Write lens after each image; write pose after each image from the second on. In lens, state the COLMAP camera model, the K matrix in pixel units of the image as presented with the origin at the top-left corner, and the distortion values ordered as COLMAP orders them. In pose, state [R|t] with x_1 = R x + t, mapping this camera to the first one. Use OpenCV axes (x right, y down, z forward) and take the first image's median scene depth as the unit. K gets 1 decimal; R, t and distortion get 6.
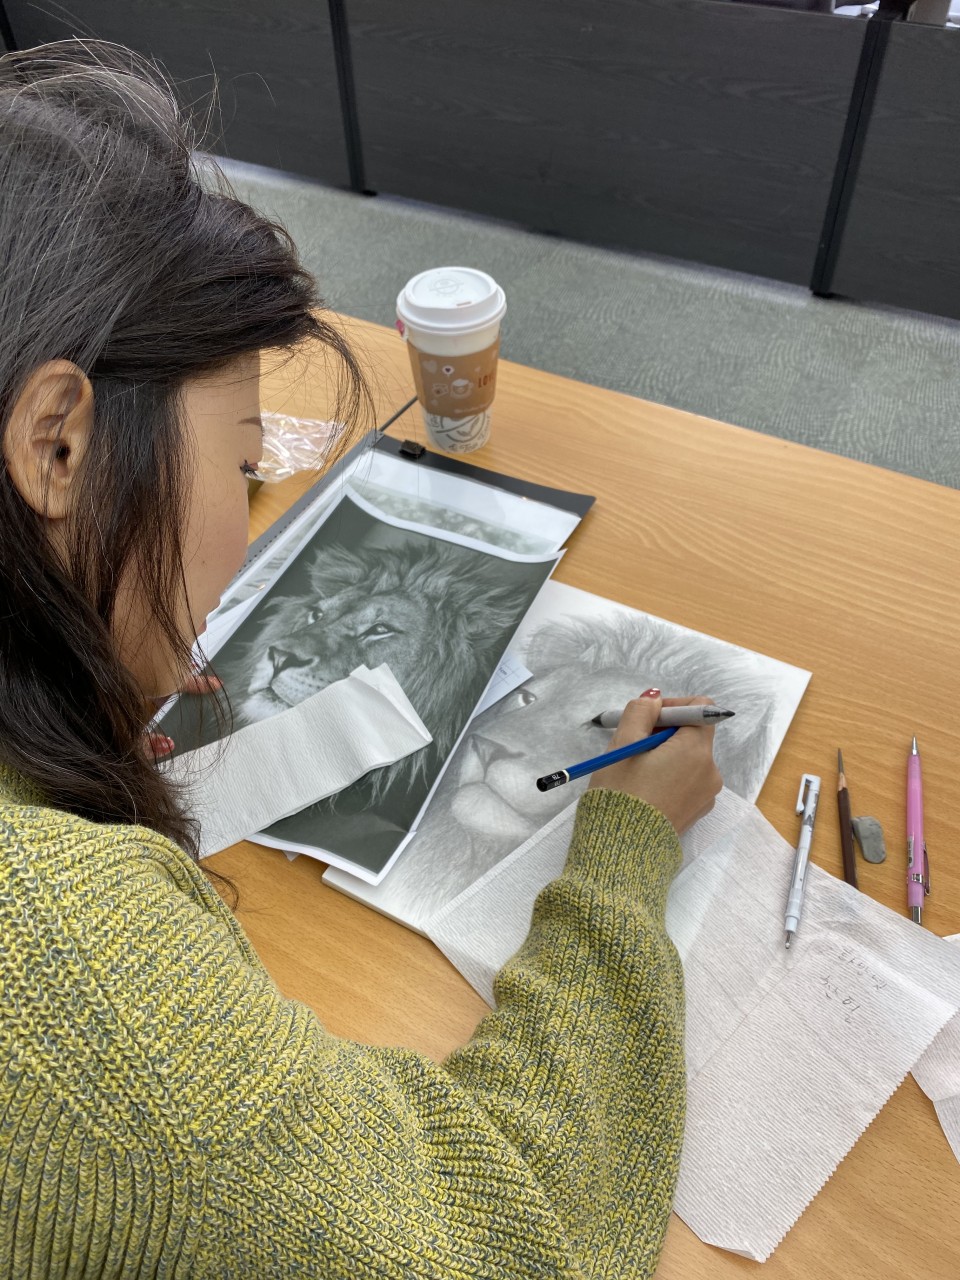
lens RADIAL K [[974.4, 0, 480.0], [0, 974.4, 640.0], [0, 0, 1]] dist [0.005854, 0.000981]
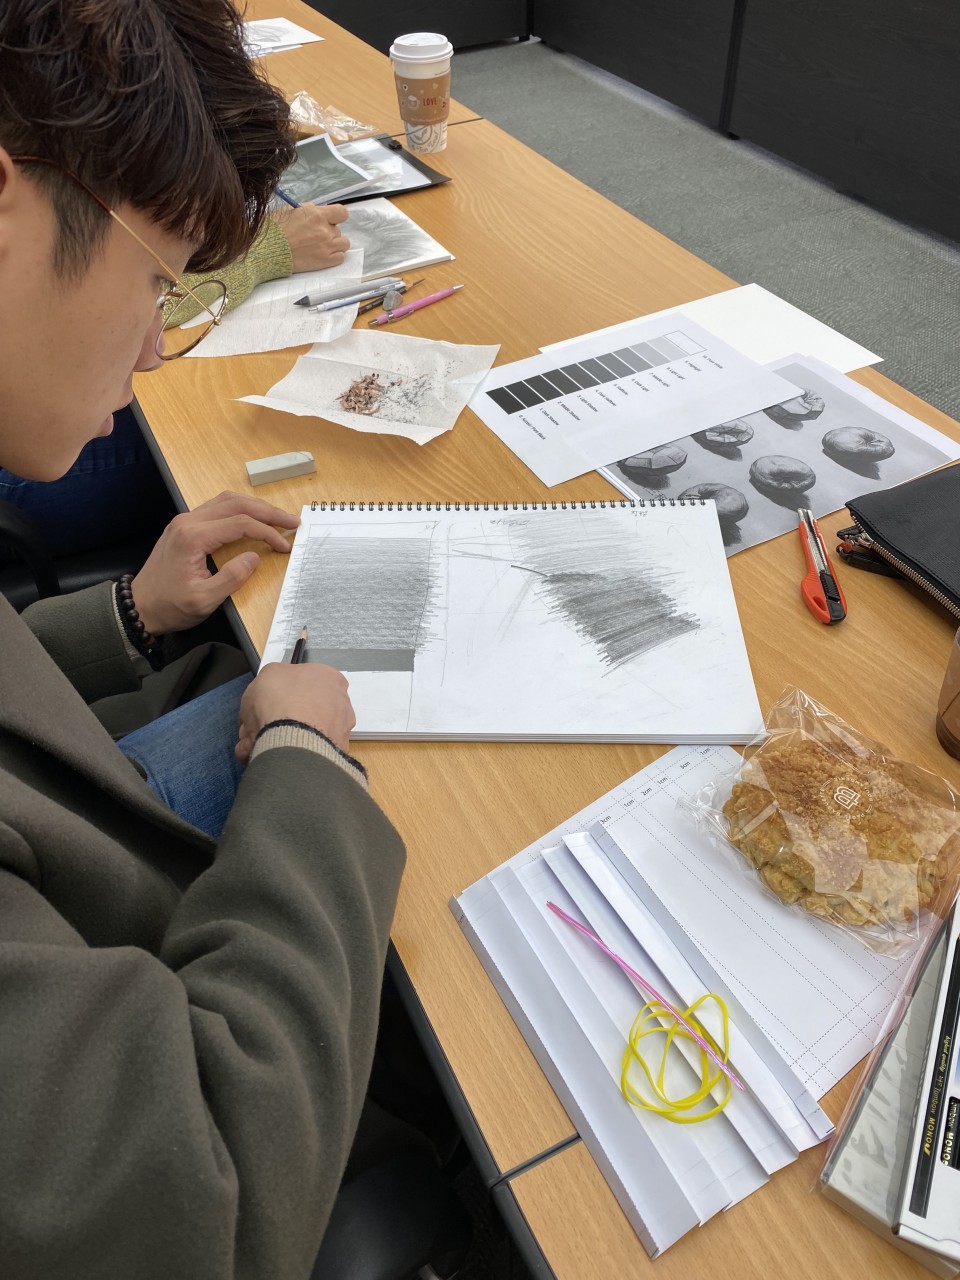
lens RADIAL K [[974.4, 0, 480.0], [0, 974.4, 640.0], [0, 0, 1]] dist [0.005854, 0.000981]
pose [[0.851337, 0.394823, -0.345455, 0.982235], [-0.393974, 0.915976, 0.075969, 0.401571], [0.346423, 0.071425, 0.935355, -0.448130]]
